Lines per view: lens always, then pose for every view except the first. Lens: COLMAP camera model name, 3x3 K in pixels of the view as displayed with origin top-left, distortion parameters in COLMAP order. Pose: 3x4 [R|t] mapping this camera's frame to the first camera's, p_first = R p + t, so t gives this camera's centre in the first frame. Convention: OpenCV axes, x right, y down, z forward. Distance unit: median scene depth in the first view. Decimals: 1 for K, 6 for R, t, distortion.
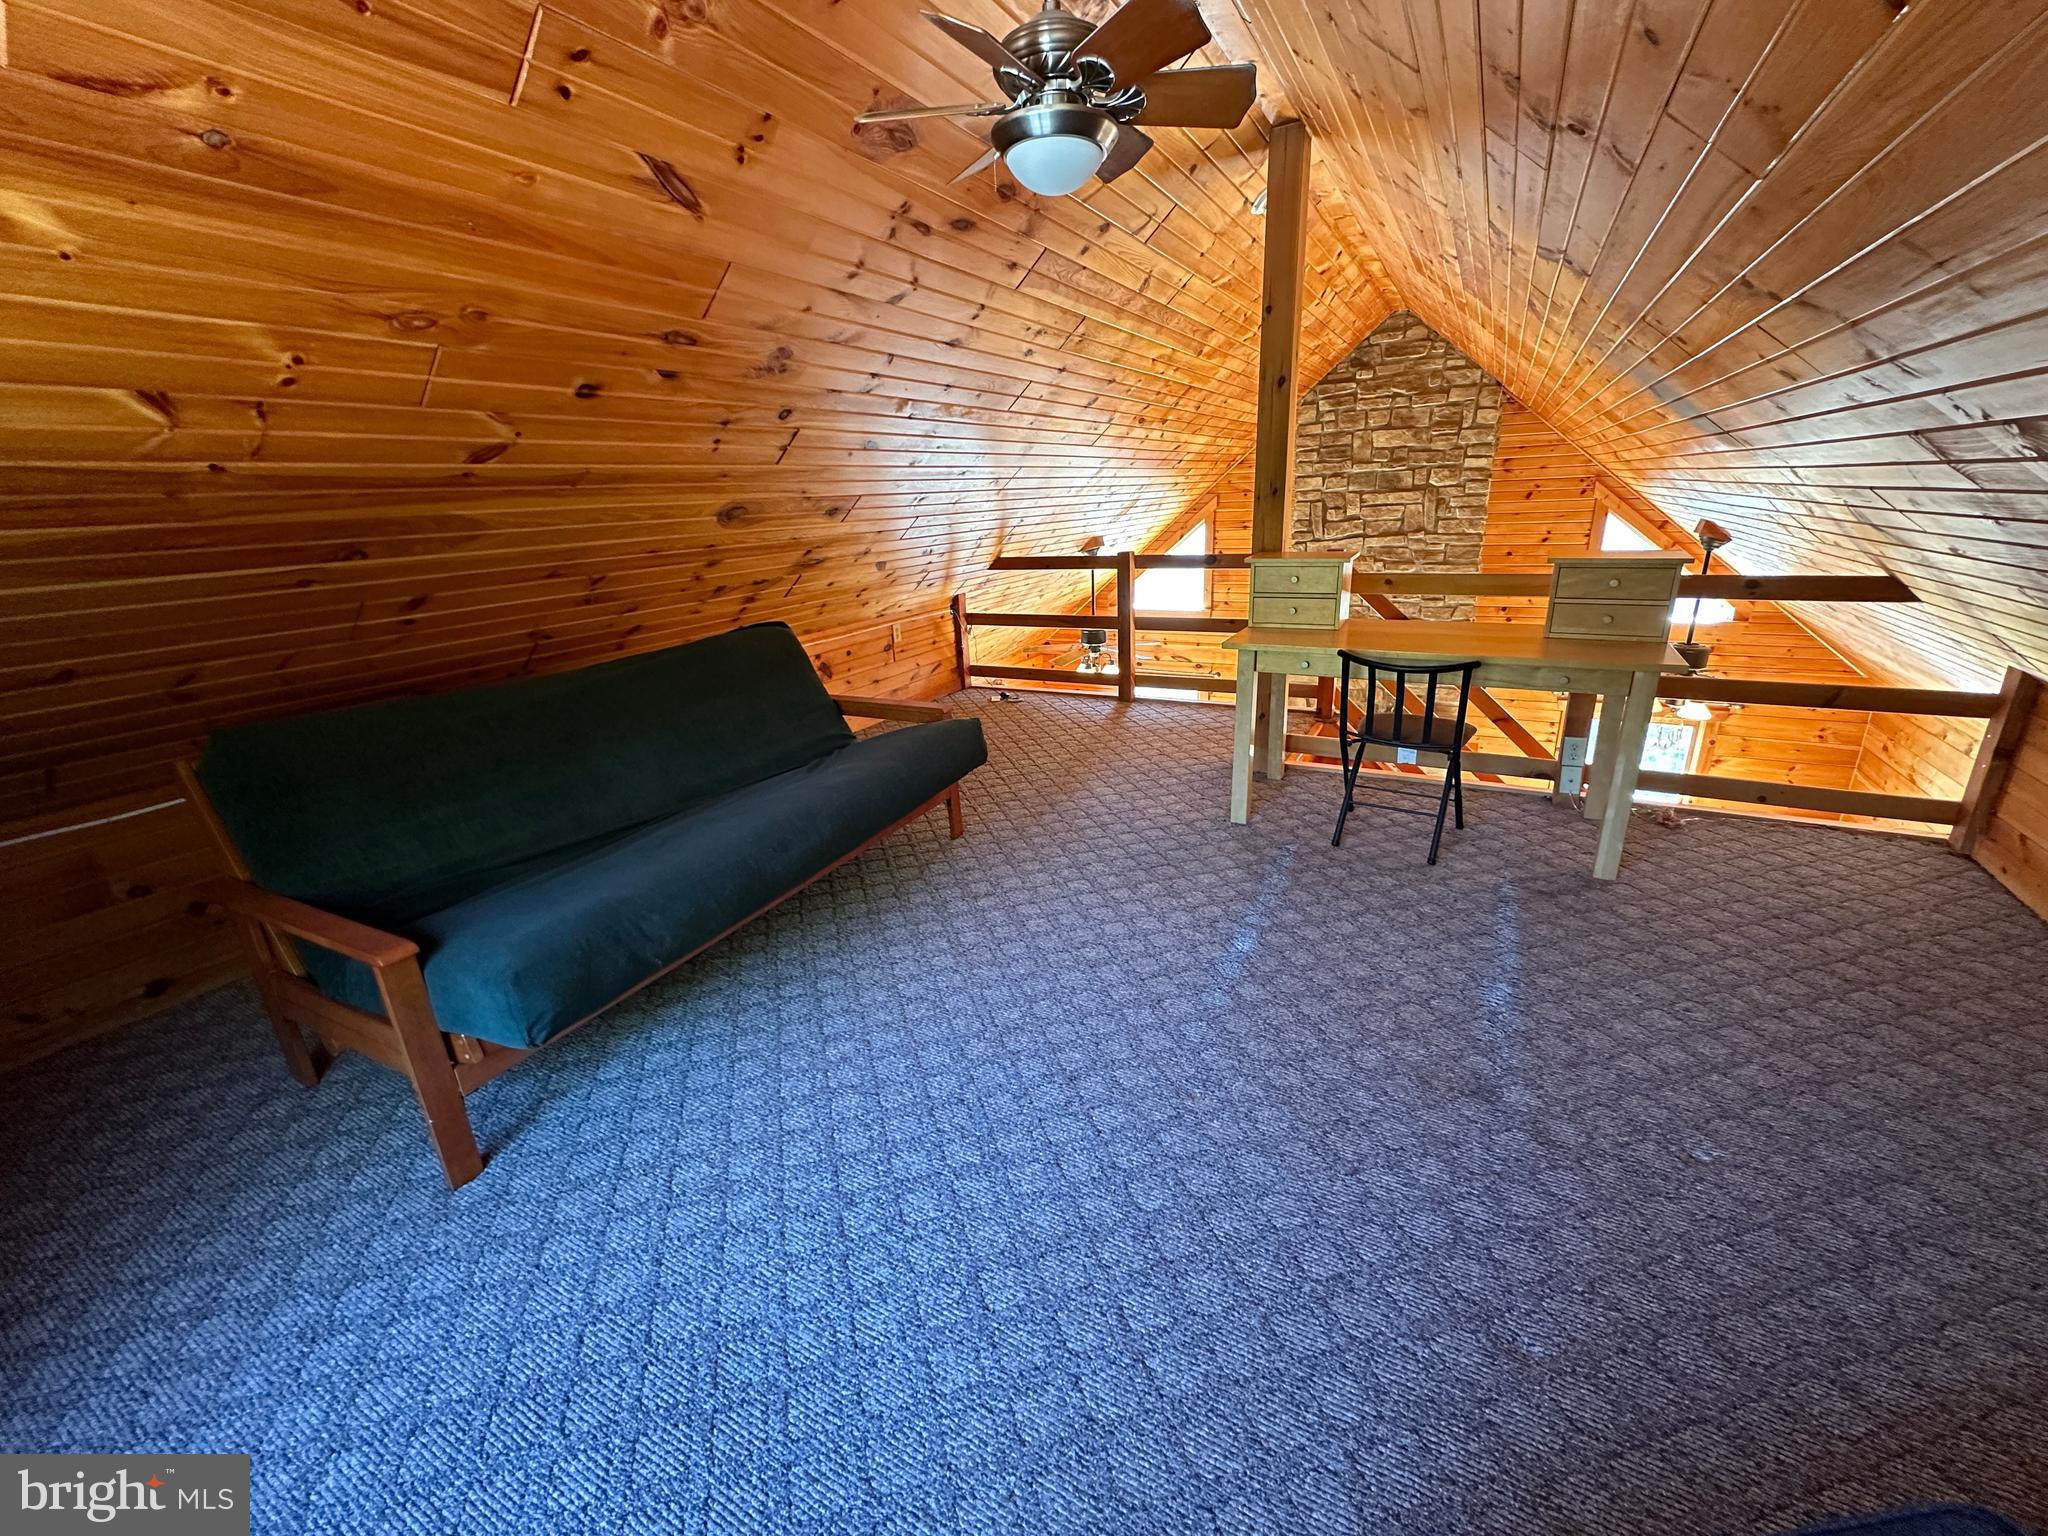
lens RADIAL K [[813.3, 0, 1029.3], [0, 813.3, 762.9], [0, 0, 1]] dist [-0.003628, 0.000353]
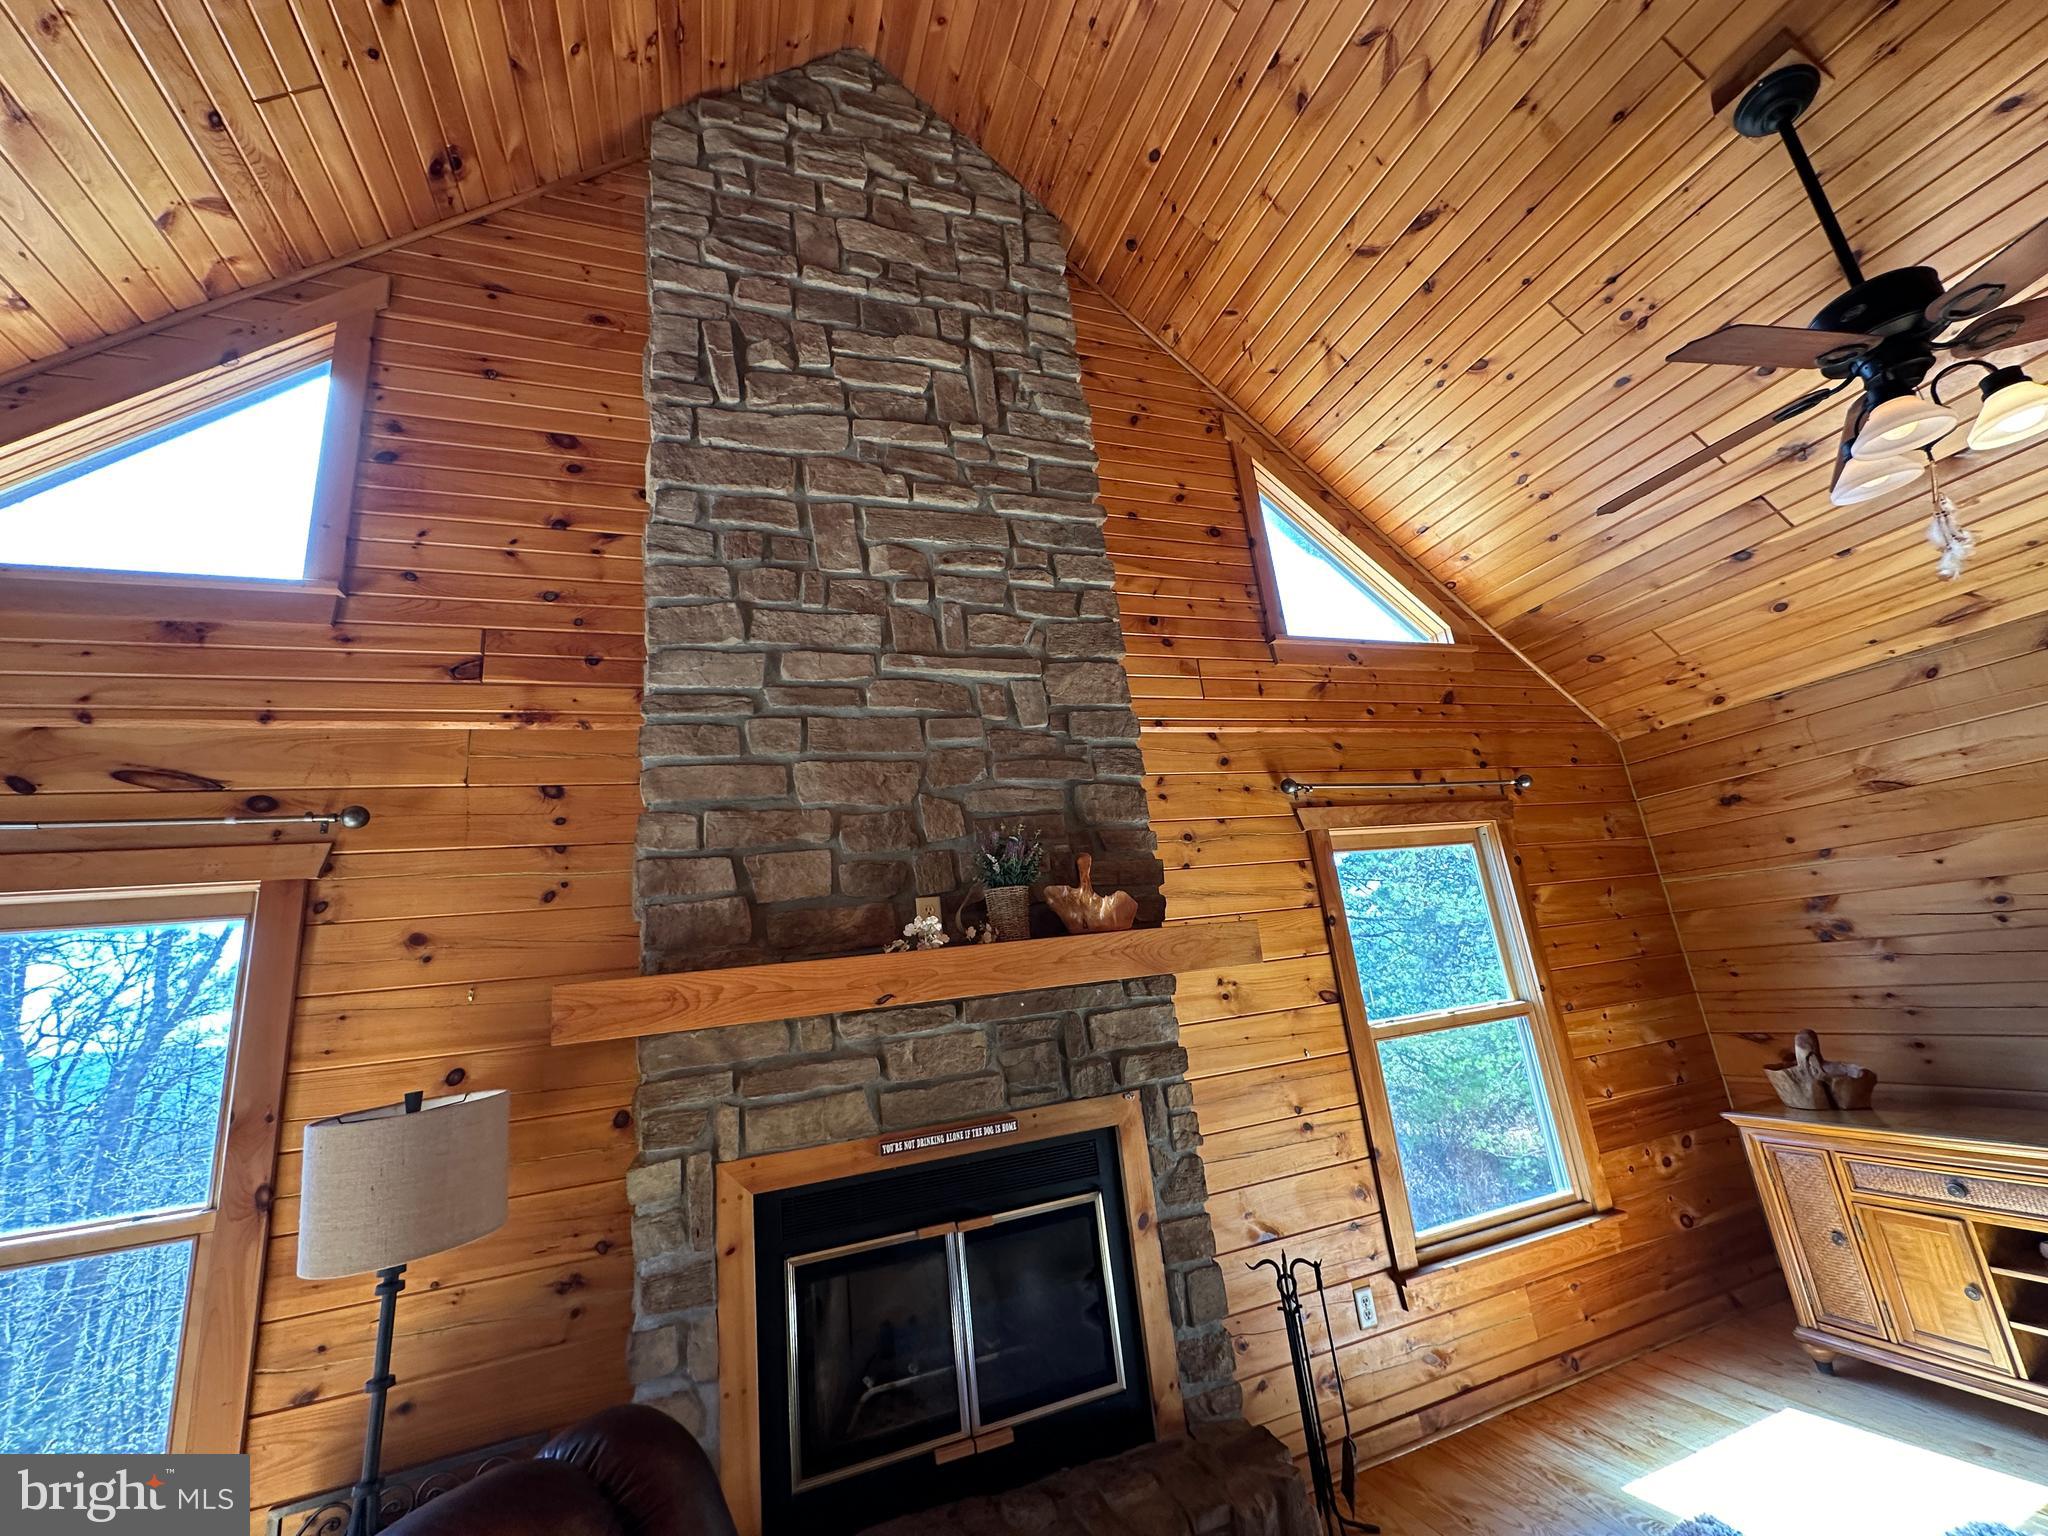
lens RADIAL K [[813.3, 0, 1024.4], [0, 813.3, 767.7], [0, 0, 1]] dist [-0.003628, 0.000353]
pose [[0.670378, 0.160662, 0.724417, 0.219437], [0.307050, 0.828707, -0.467937, 0.068087], [-0.675509, 0.536127, 0.506216, 0.857332]]
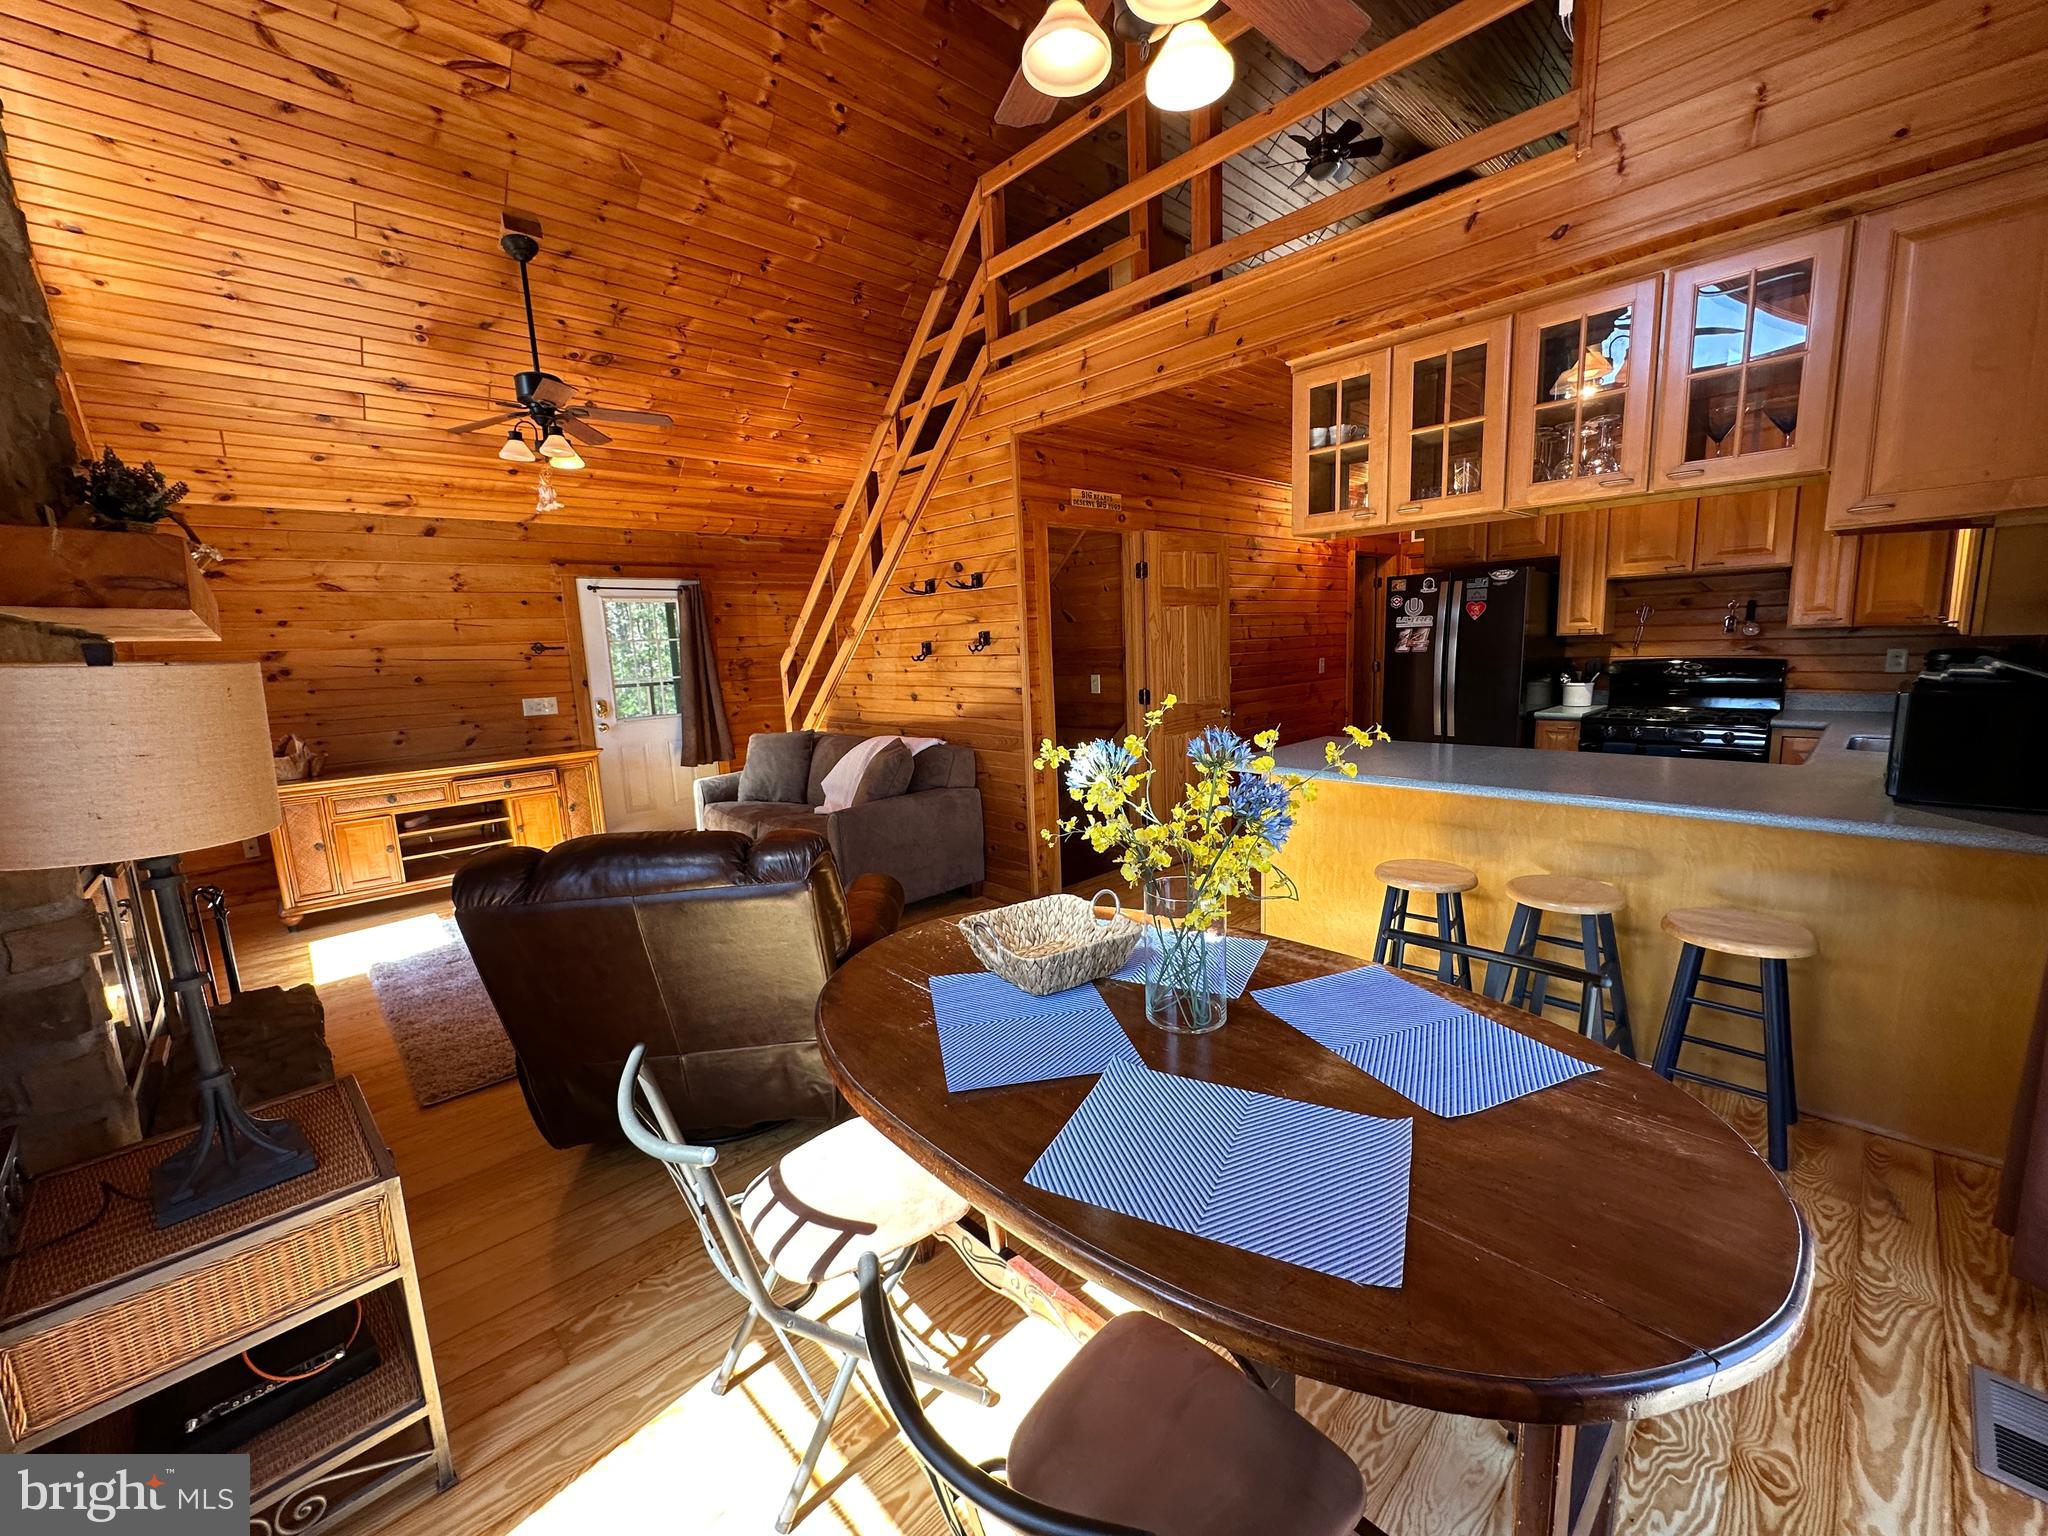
lens RADIAL K [[813.3, 0, 1025.0], [0, 813.3, 768.1], [0, 0, 1]] dist [-0.003628, 0.000353]
pose [[-0.944007, 0.031892, 0.328381, 0.048277], [0.178409, 0.886585, 0.426775, -0.038940], [-0.277527, 0.461464, -0.842632, 1.267544]]
